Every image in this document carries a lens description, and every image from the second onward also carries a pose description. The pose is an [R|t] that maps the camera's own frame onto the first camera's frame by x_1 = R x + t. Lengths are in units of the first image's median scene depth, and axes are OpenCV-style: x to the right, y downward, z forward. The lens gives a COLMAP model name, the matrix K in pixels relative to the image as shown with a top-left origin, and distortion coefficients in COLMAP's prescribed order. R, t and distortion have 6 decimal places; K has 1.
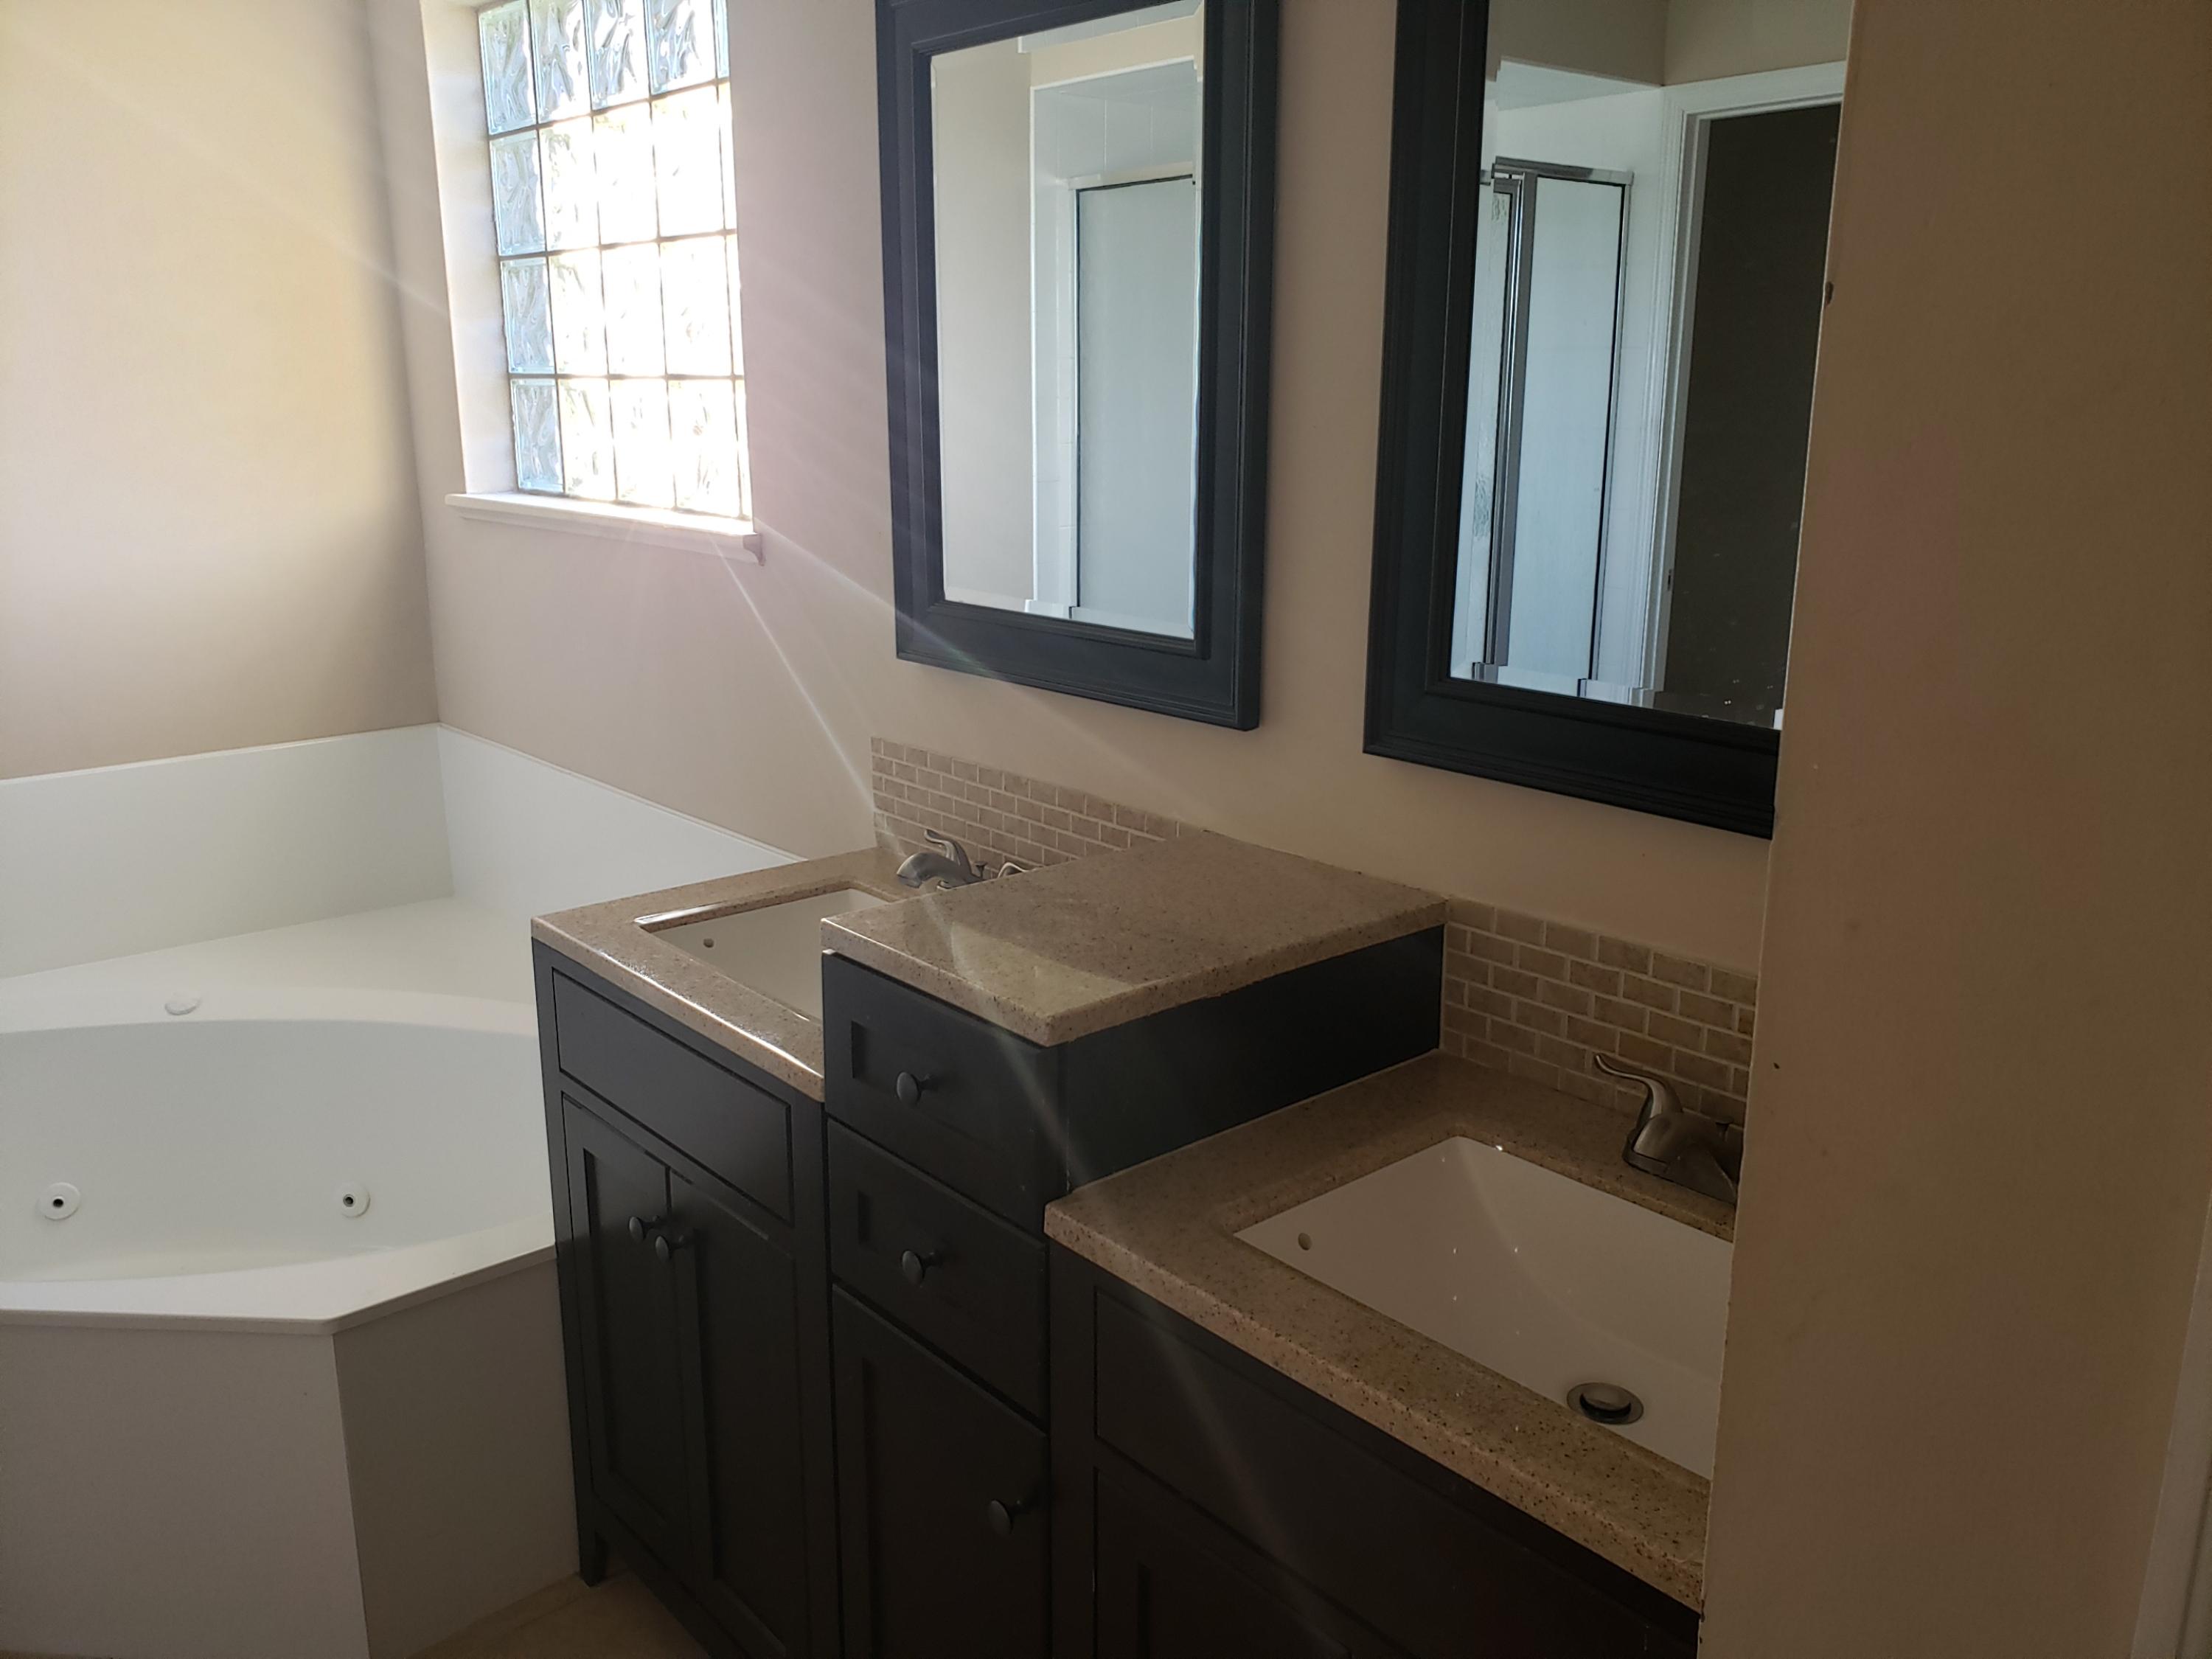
lens RADIAL K [[1692.0, 0, 1135.0], [0, 1692.0, 827.8], [0, 0, 1]] dist [0.010252, 0.000801]
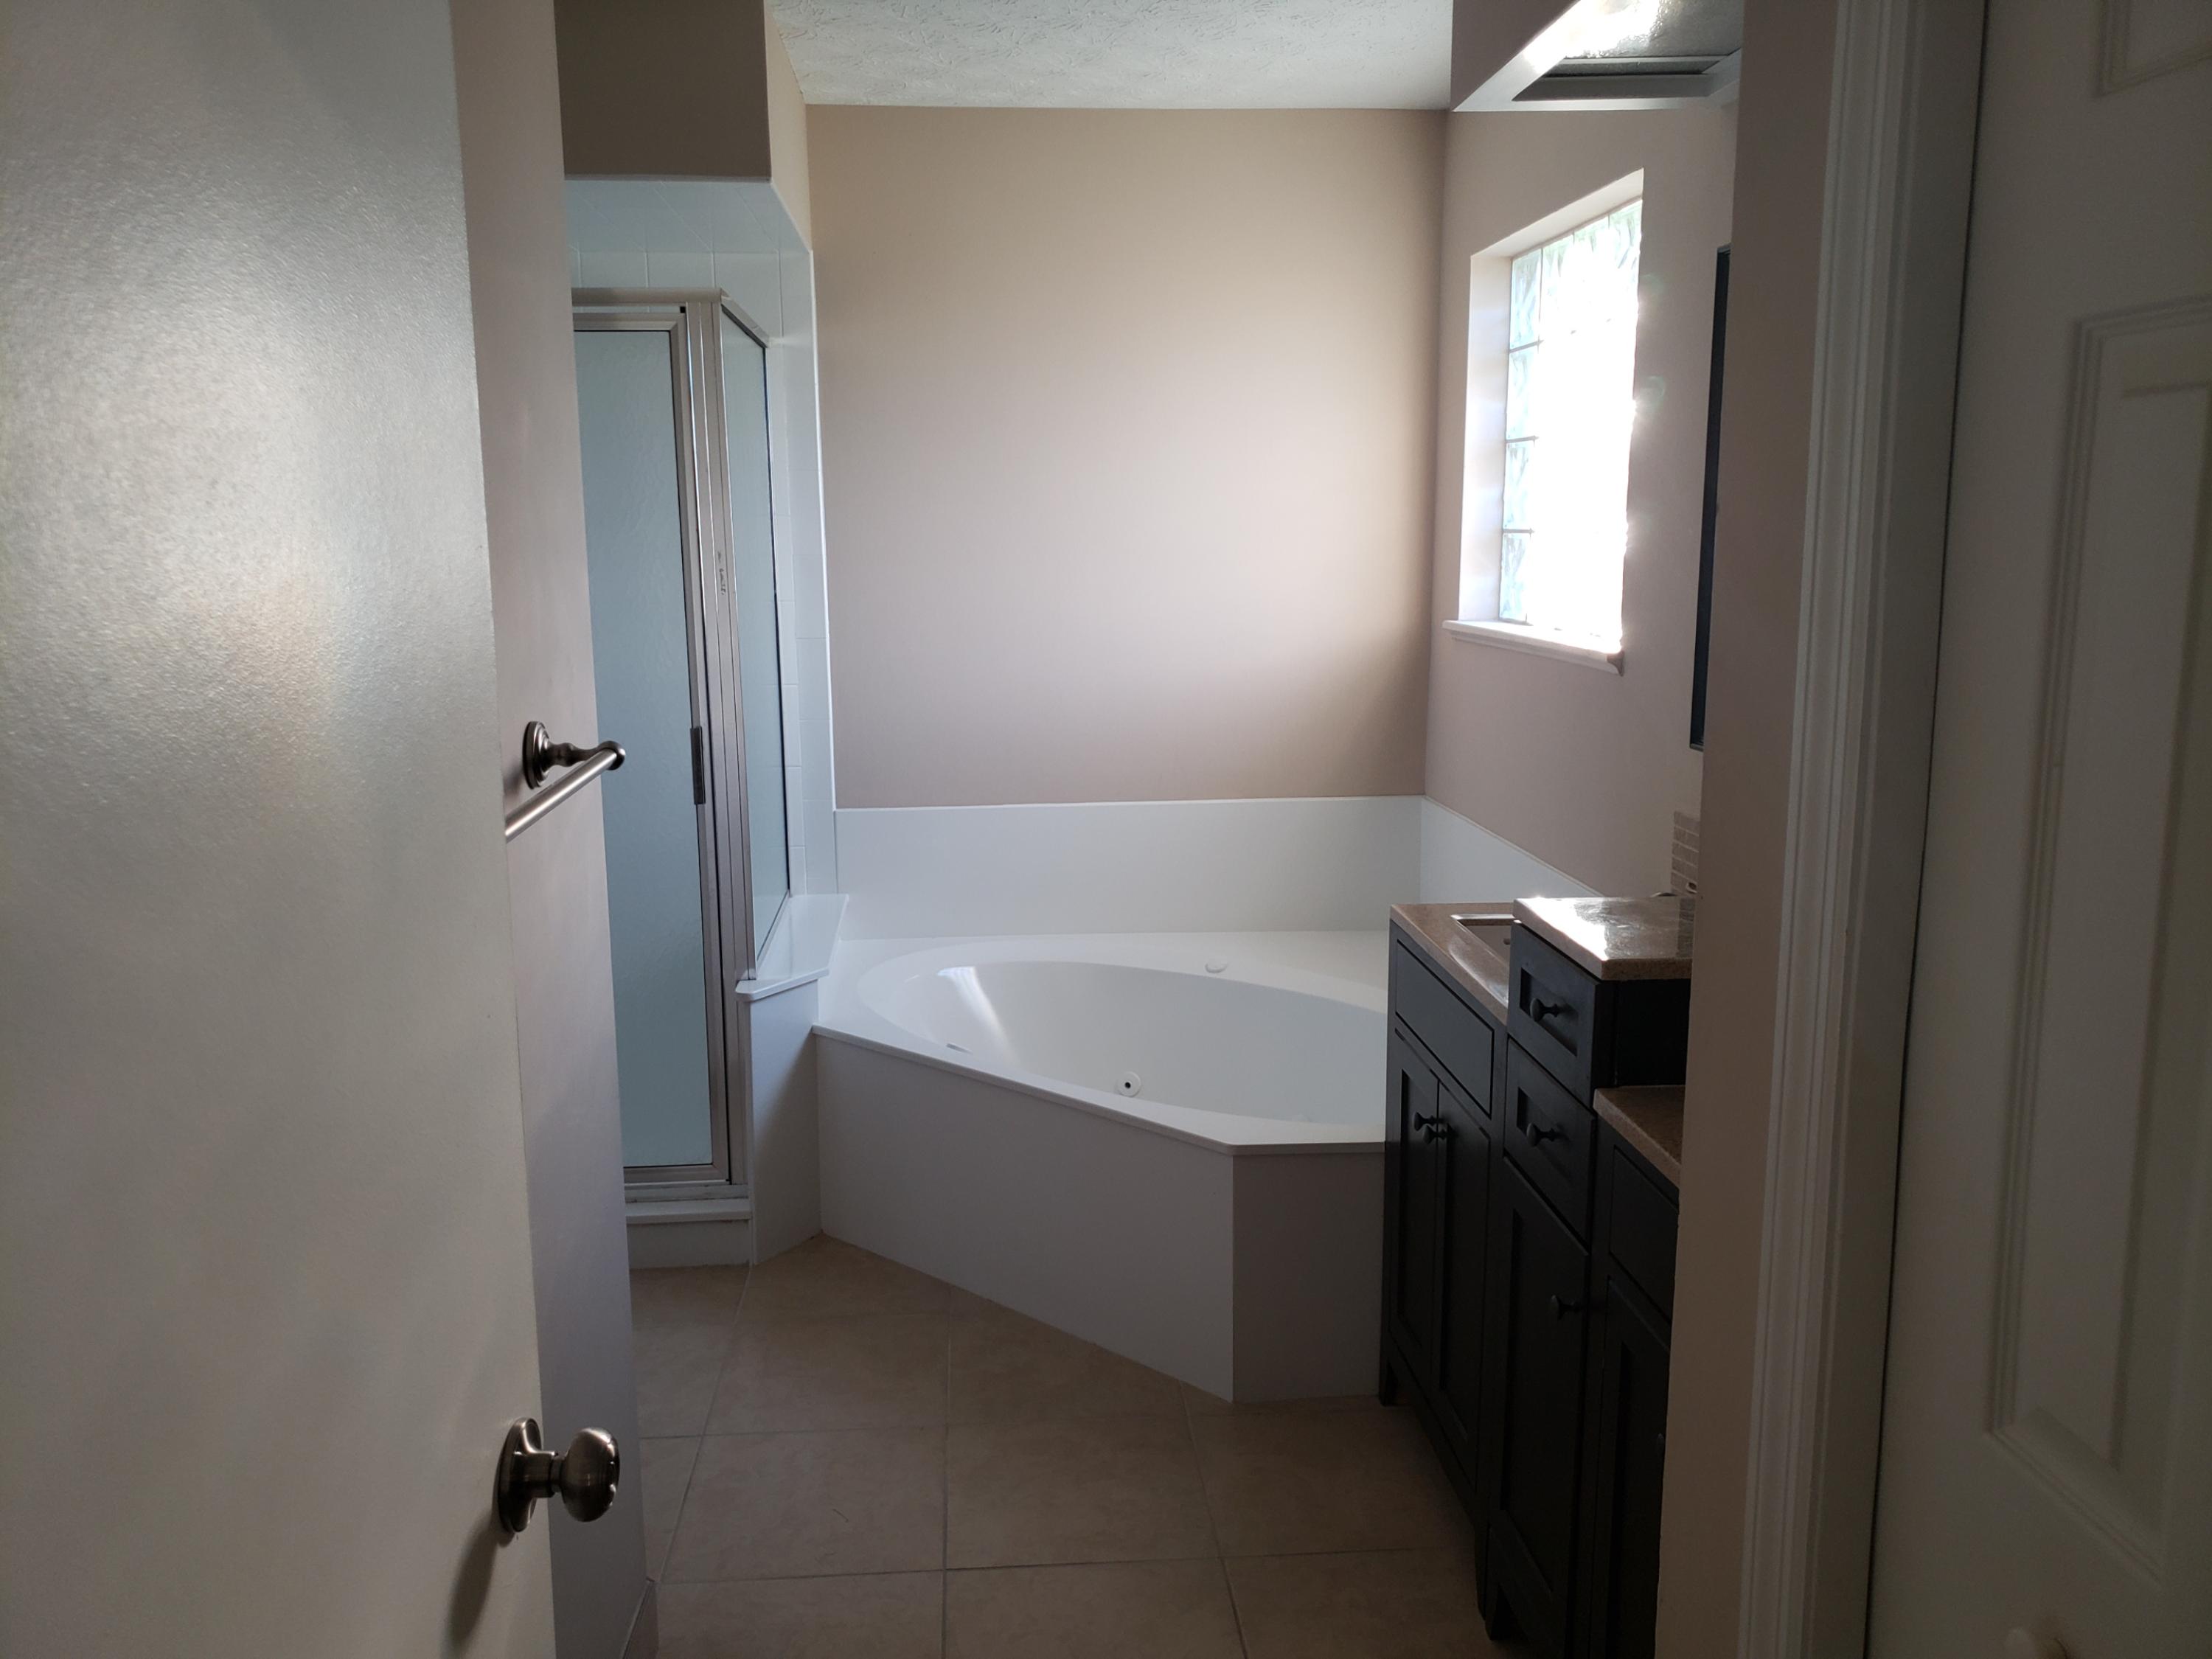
lens RADIAL K [[1667.8, 0, 1108.7], [0, 1667.8, 812.9], [0, 0, 1]] dist [0.138634, -0.263263]
pose [[0.794596, 0.085589, -0.601075, 0.250099], [-0.136832, 0.989788, -0.039947, 0.052664], [0.591518, 0.113988, 0.798194, -0.242407]]
